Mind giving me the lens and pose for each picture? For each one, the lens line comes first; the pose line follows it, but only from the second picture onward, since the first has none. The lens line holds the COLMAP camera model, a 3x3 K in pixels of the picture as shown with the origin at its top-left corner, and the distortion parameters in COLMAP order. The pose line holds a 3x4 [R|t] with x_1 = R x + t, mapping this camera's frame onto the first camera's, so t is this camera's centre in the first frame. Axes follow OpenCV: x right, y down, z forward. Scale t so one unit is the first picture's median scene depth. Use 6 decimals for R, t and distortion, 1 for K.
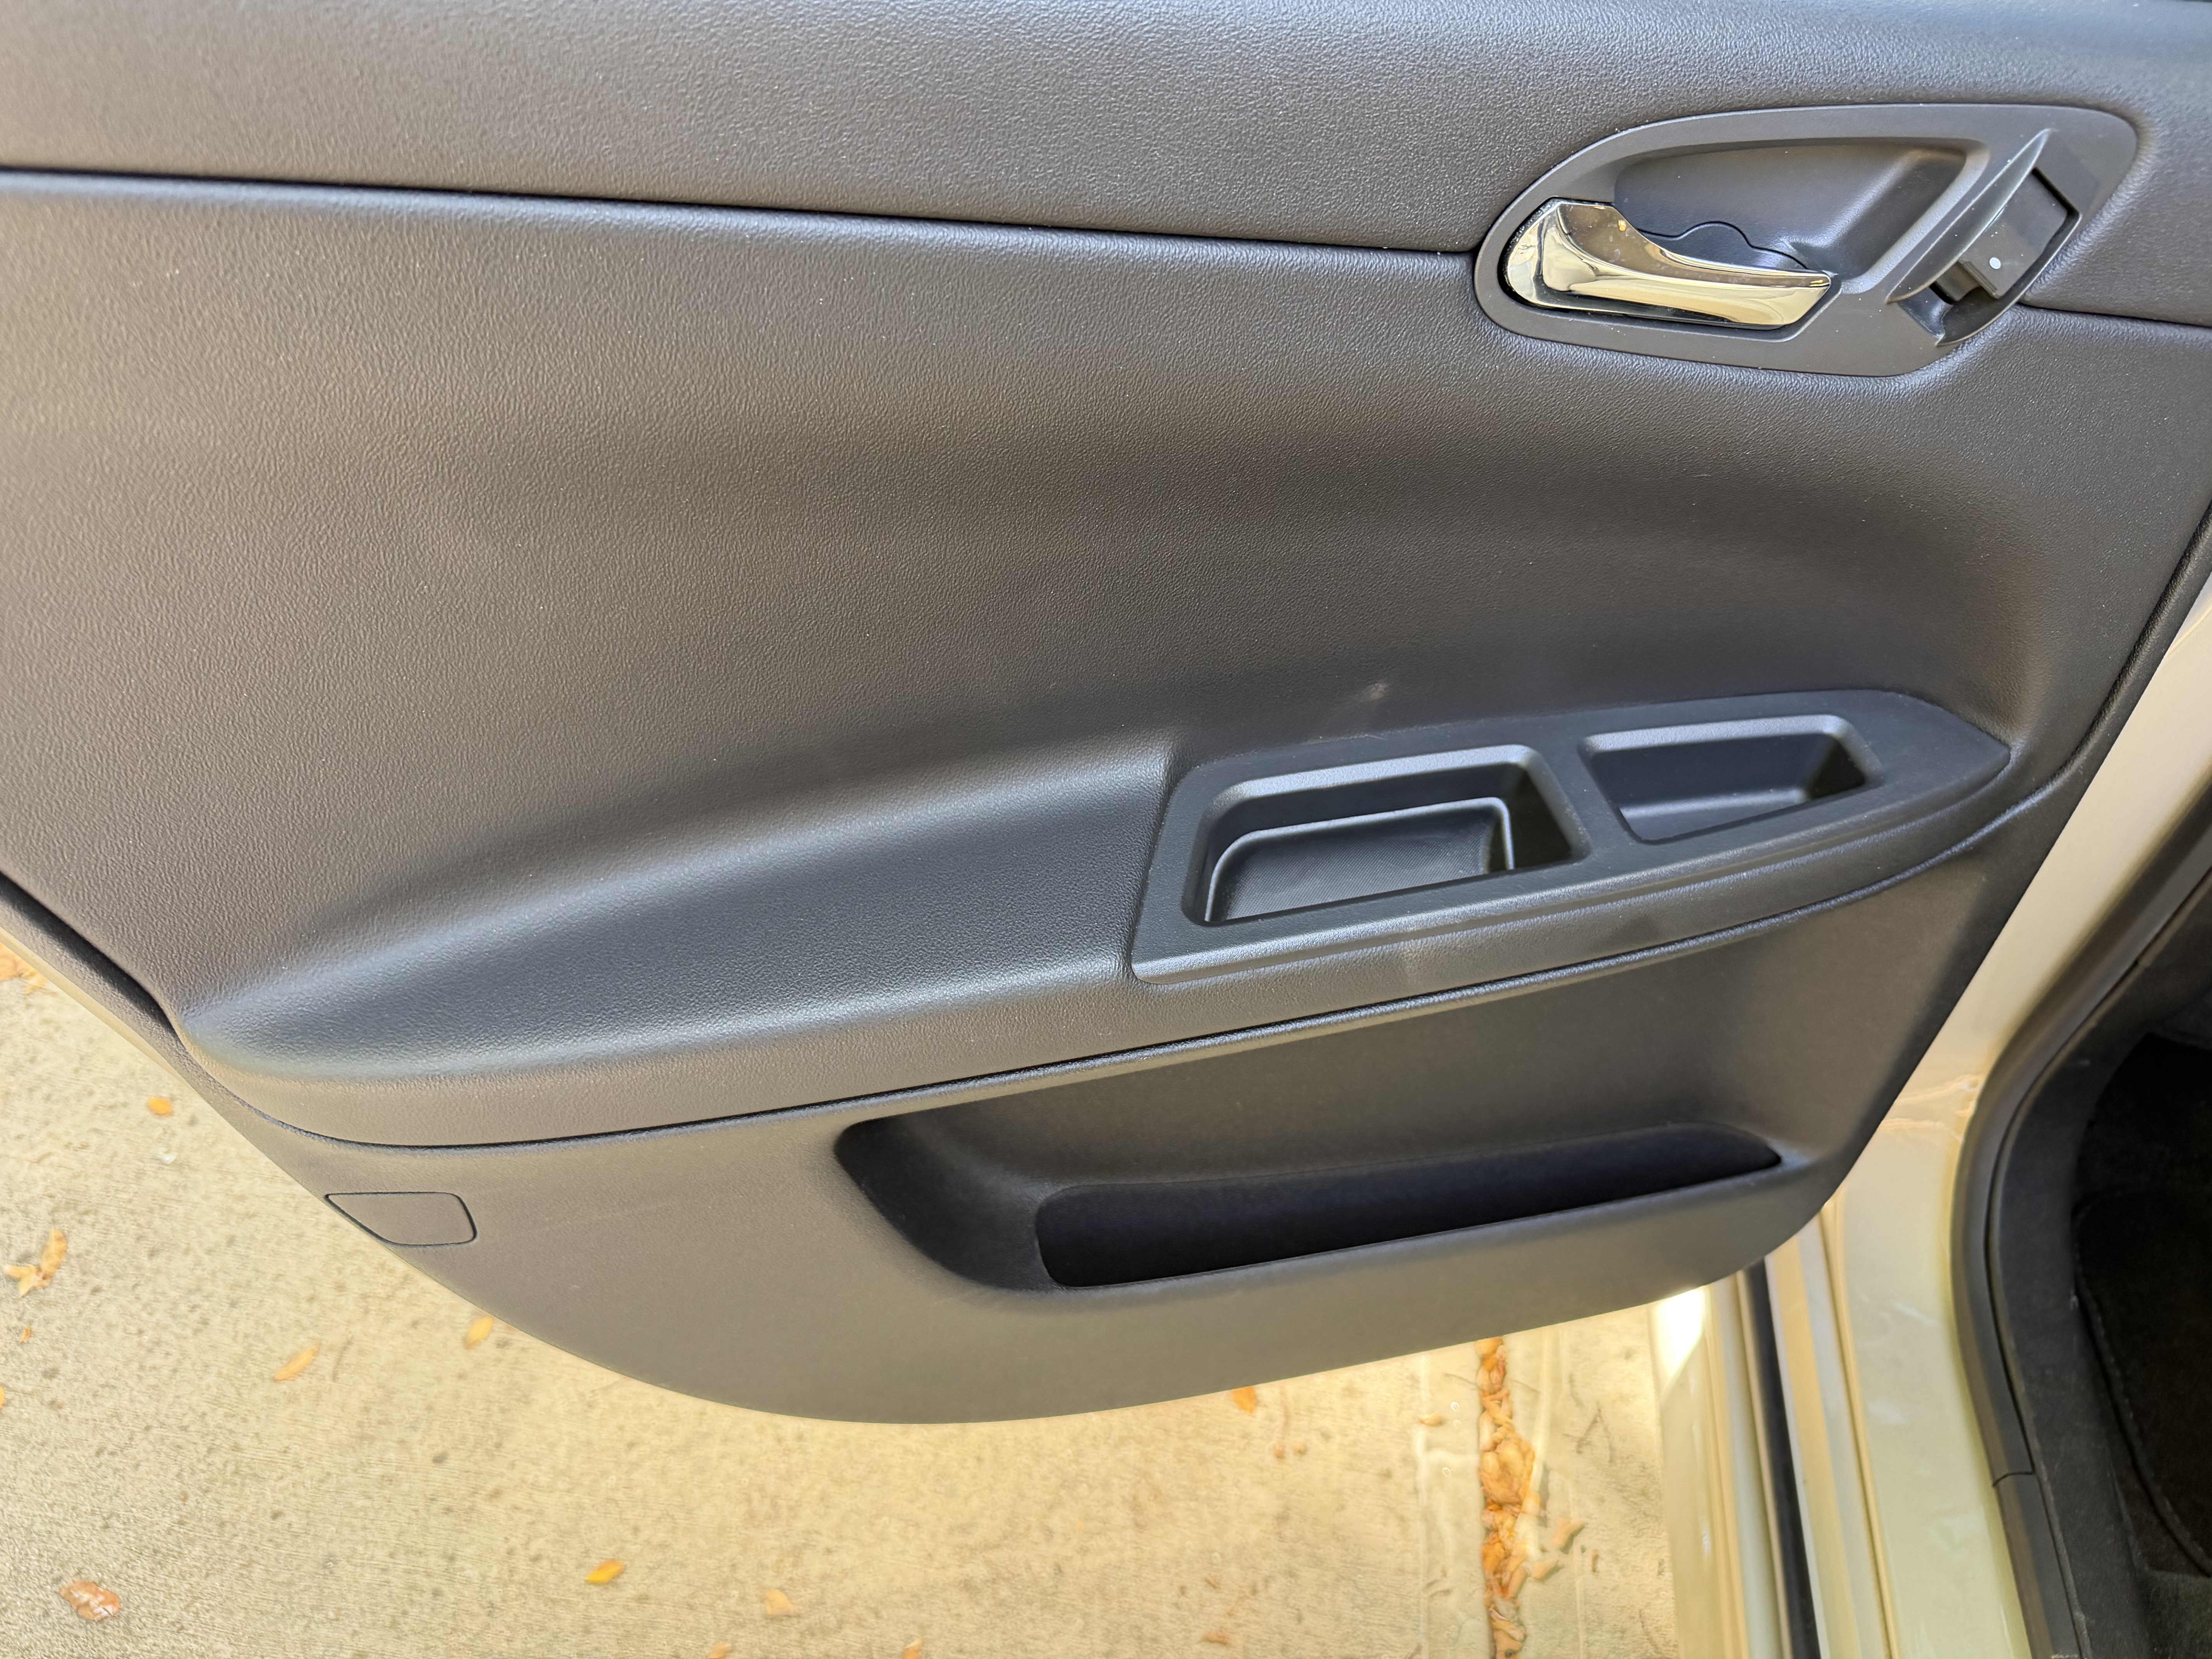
lens RADIAL K [[1540.5, 0, 1125.3], [0, 1540.5, 825.8], [0, 0, 1]] dist [-0.015229, -0.008422]
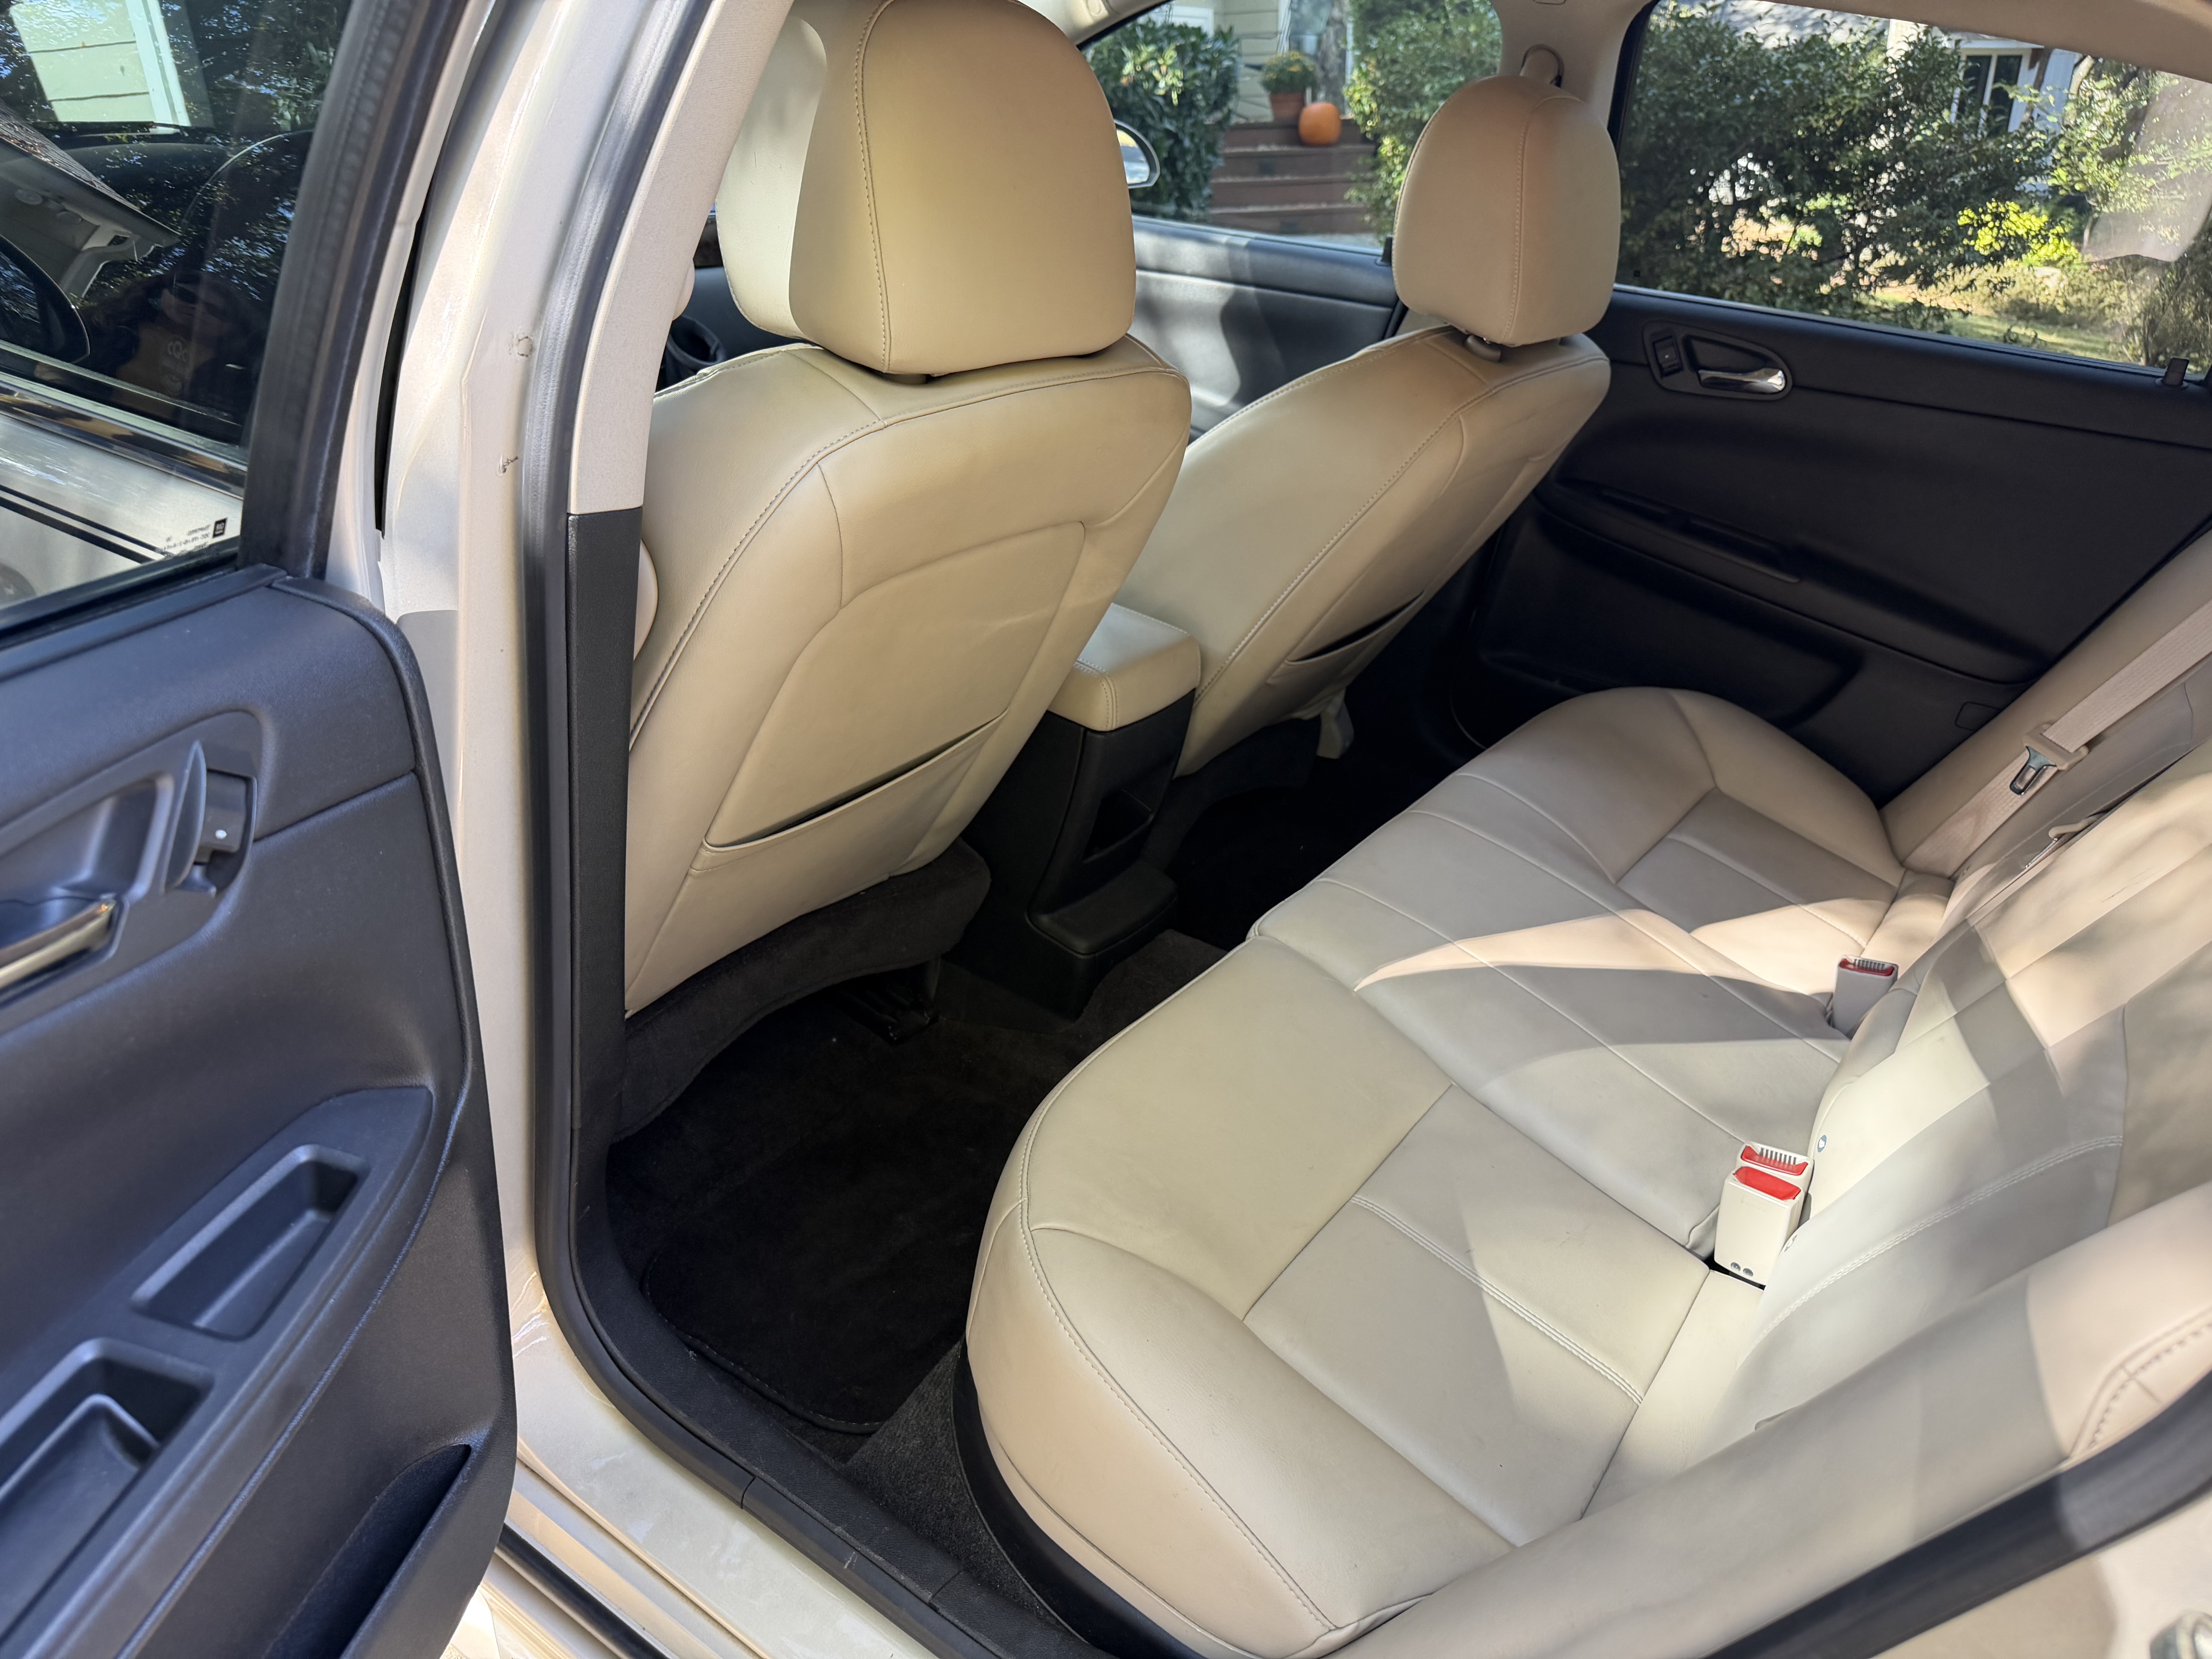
lens RADIAL K [[1540.5, 0, 1118.1], [0, 1540.5, 821.7], [0, 0, 1]] dist [-0.015229, -0.008422]
pose [[0.391243, -0.430487, 0.813394, -0.166253], [0.544444, 0.820856, 0.172558, -0.140559], [-0.741964, 0.375335, 0.555530, -0.263793]]
